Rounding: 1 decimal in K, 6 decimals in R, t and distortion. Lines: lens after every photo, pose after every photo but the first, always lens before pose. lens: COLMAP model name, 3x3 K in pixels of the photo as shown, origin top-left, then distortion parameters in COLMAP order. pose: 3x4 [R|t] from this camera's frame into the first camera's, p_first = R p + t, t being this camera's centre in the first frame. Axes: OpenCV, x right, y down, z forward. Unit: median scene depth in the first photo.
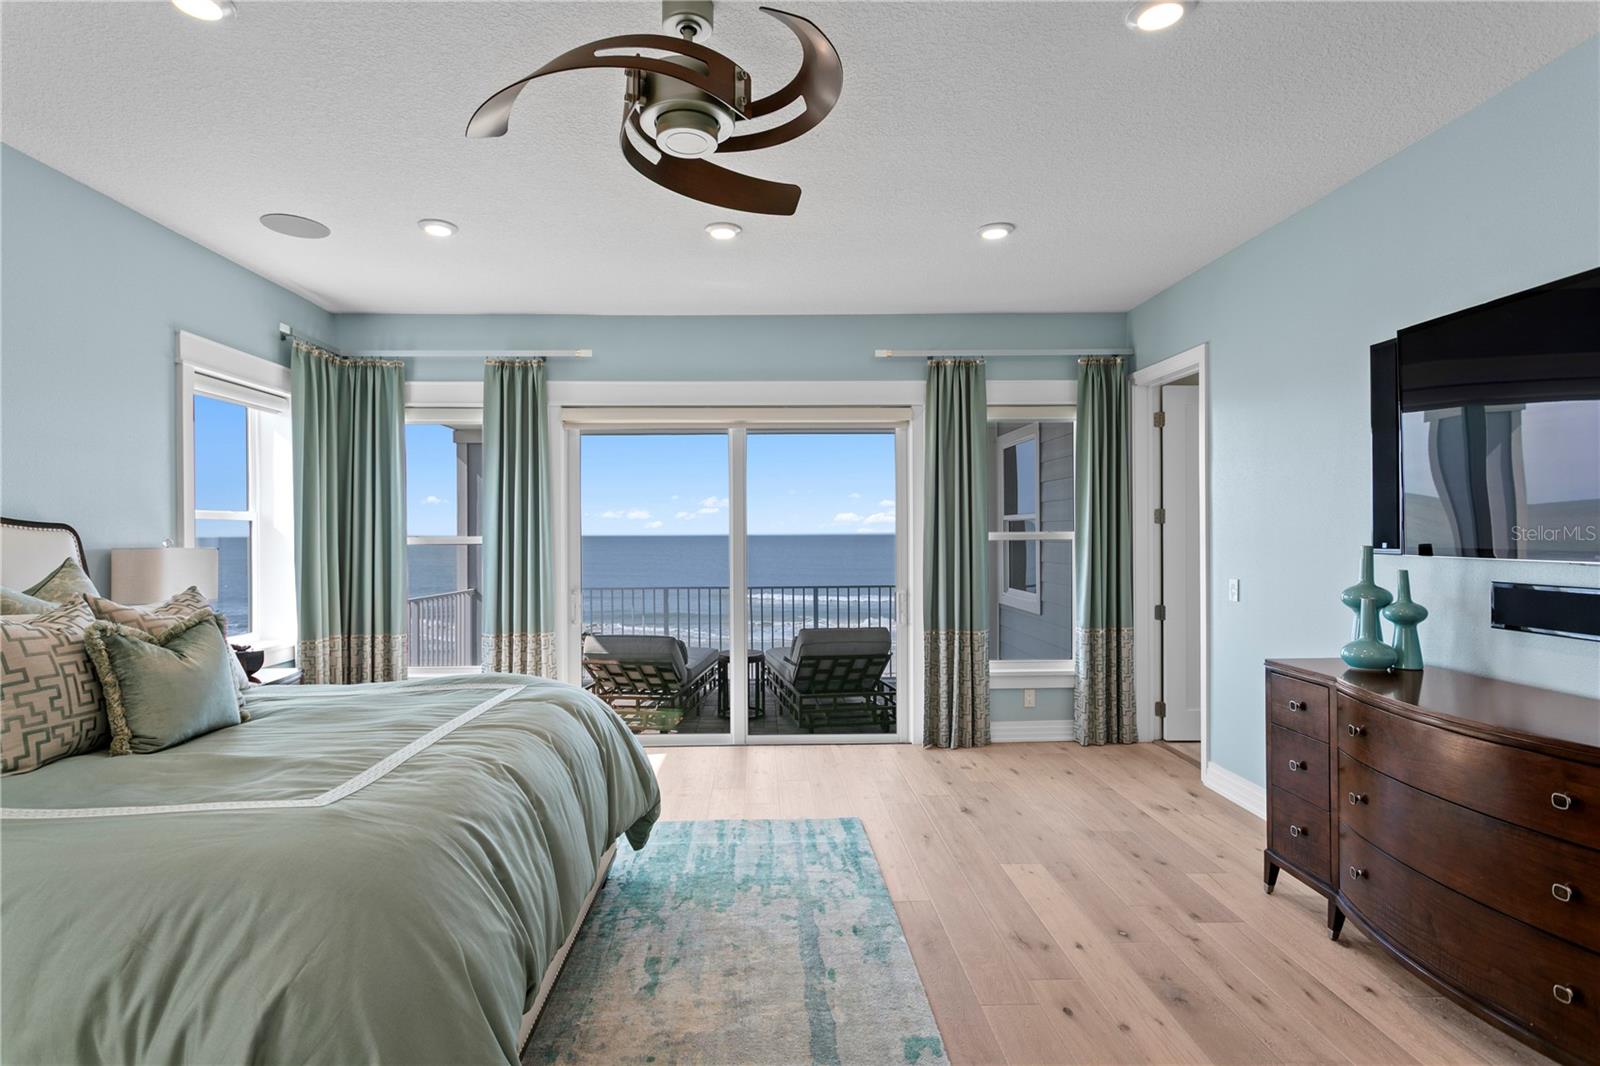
lens RADIAL K [[825.9, 0, 785.4], [0, 825.9, 534.1], [0, 0, 1]] dist [-0.007081, 0.001486]
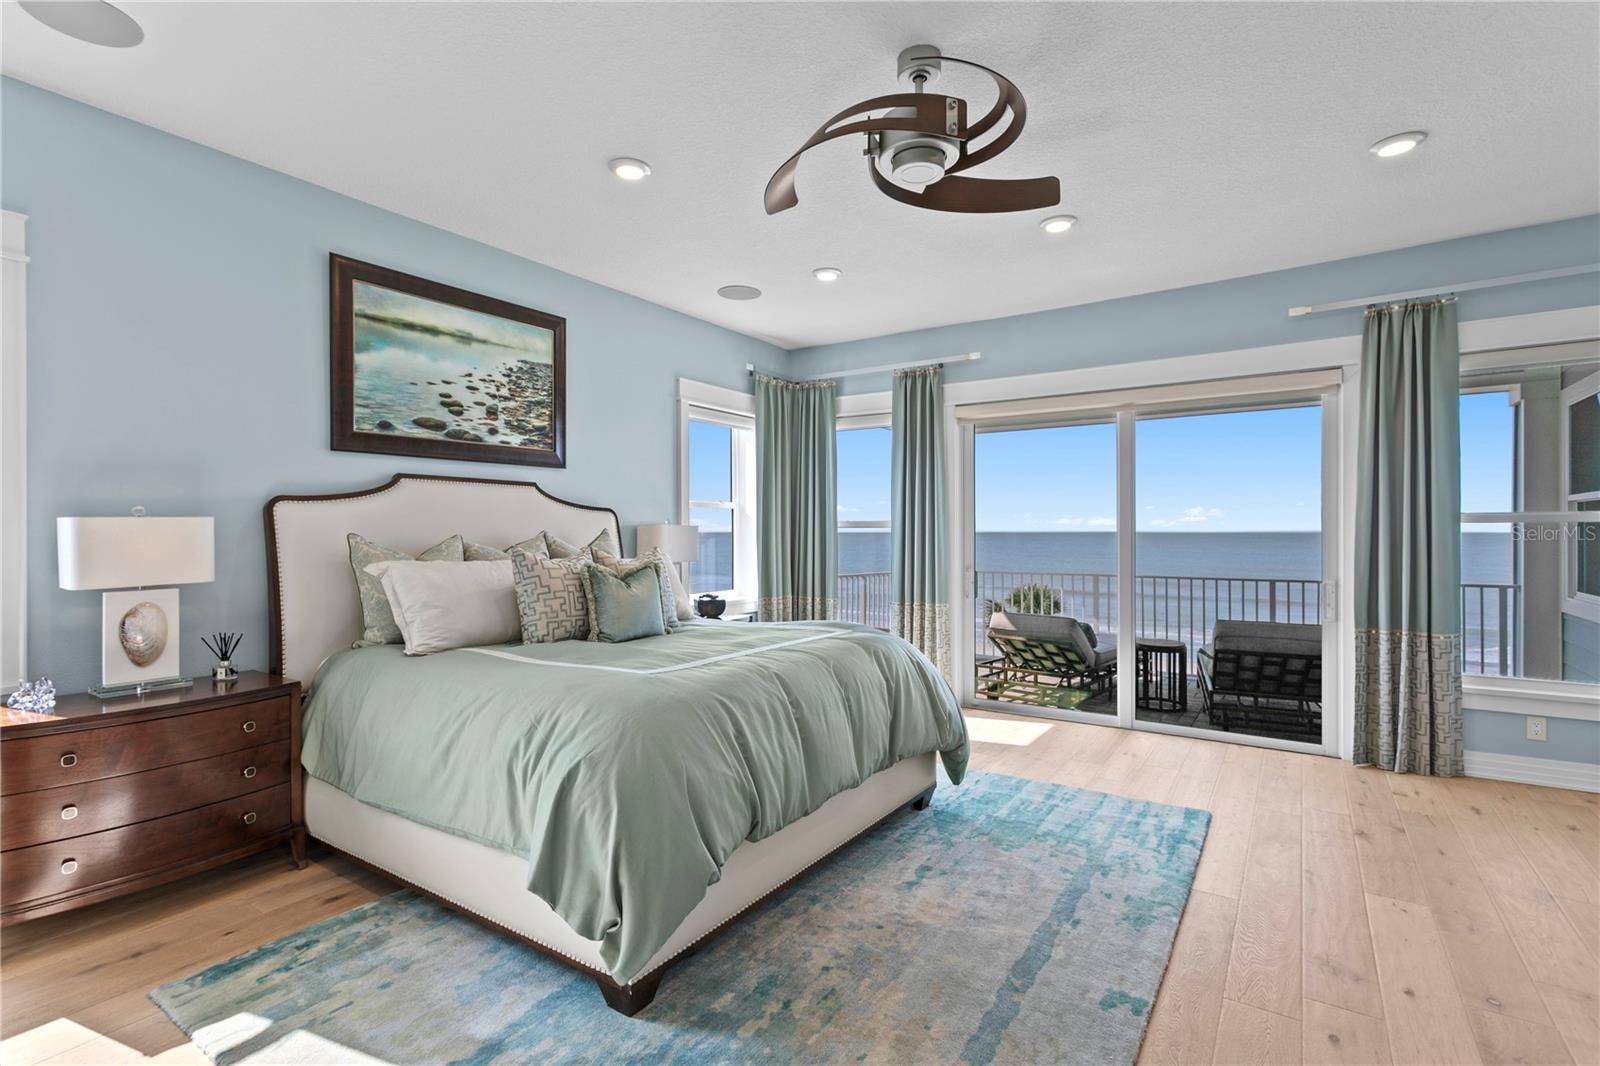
lens RADIAL K [[780.6, 0, 759.0], [0, 780.6, 534.4], [0, 0, 1]] dist [-0.010740, 0.012566]
pose [[0.794675, 0.005950, -0.607006, 0.168636], [-0.003344, 0.999980, 0.005424, 0.017936], [0.607026, -0.002280, 0.794679, -0.016023]]
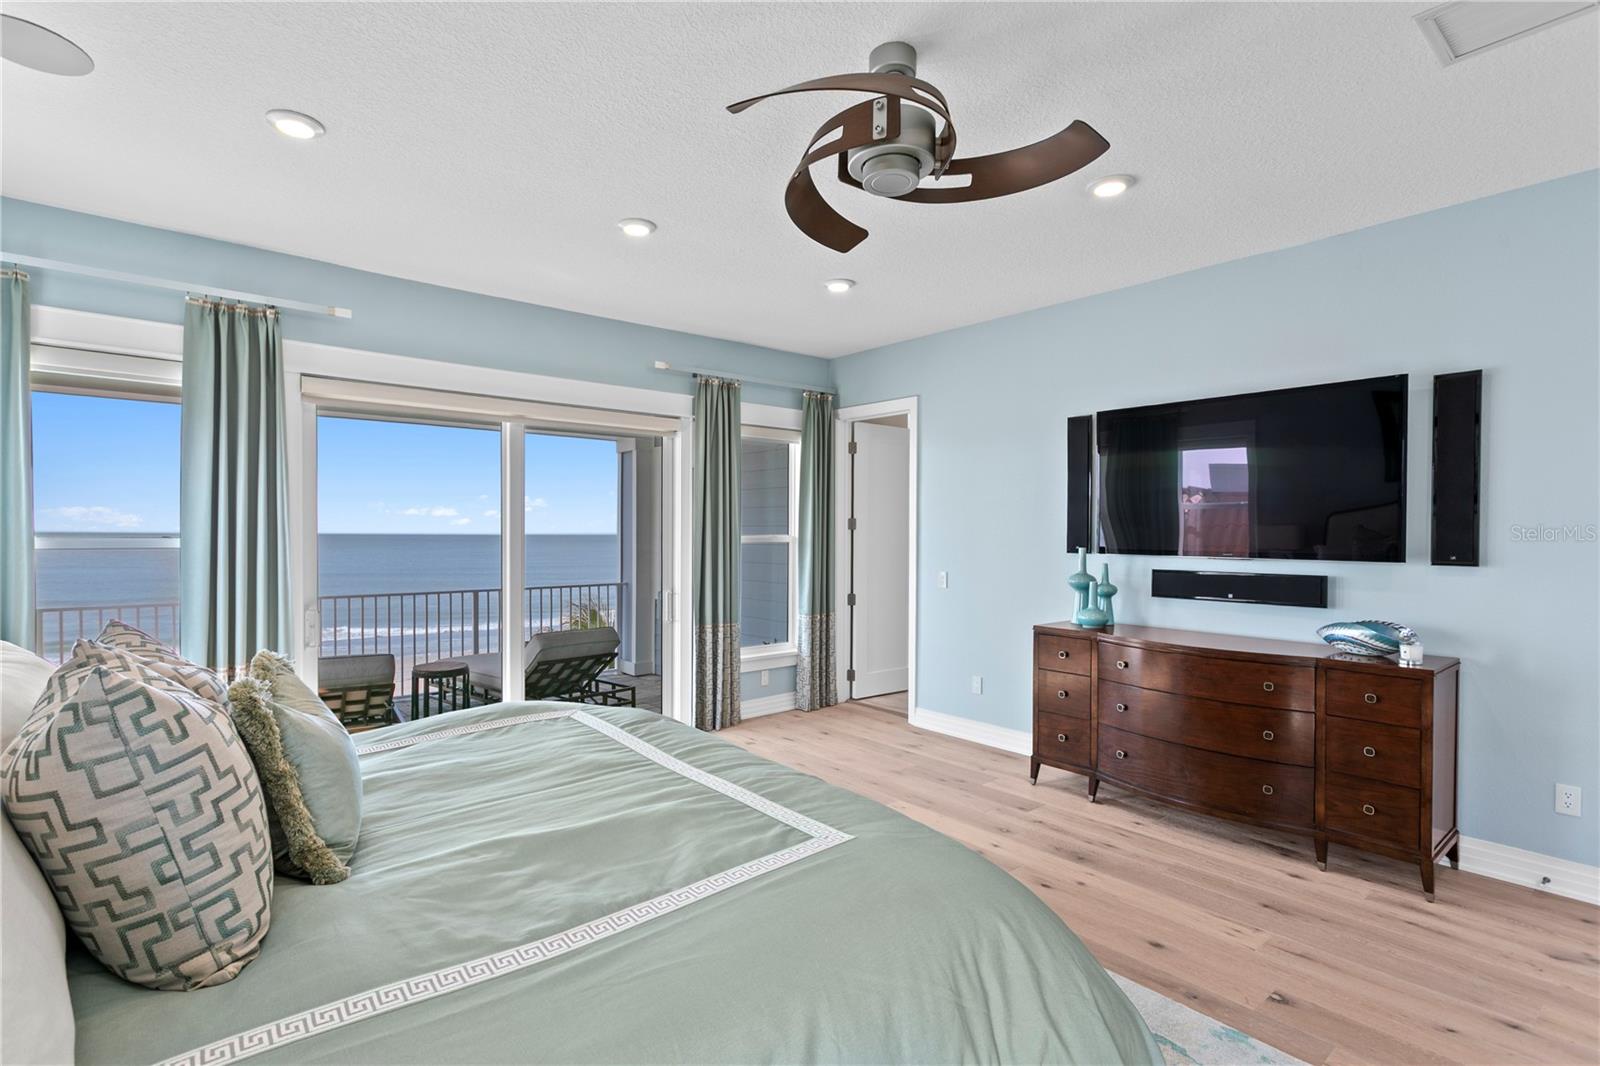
lens RADIAL K [[780.6, 0, 802.5], [0, 780.6, 540.5], [0, 0, 1]] dist [-0.010740, 0.012566]
pose [[0.773531, 0.002115, 0.633754, -0.379720], [-0.007766, 0.999951, 0.006141, -0.003116], [-0.633710, -0.009672, 0.773510, 0.117731]]
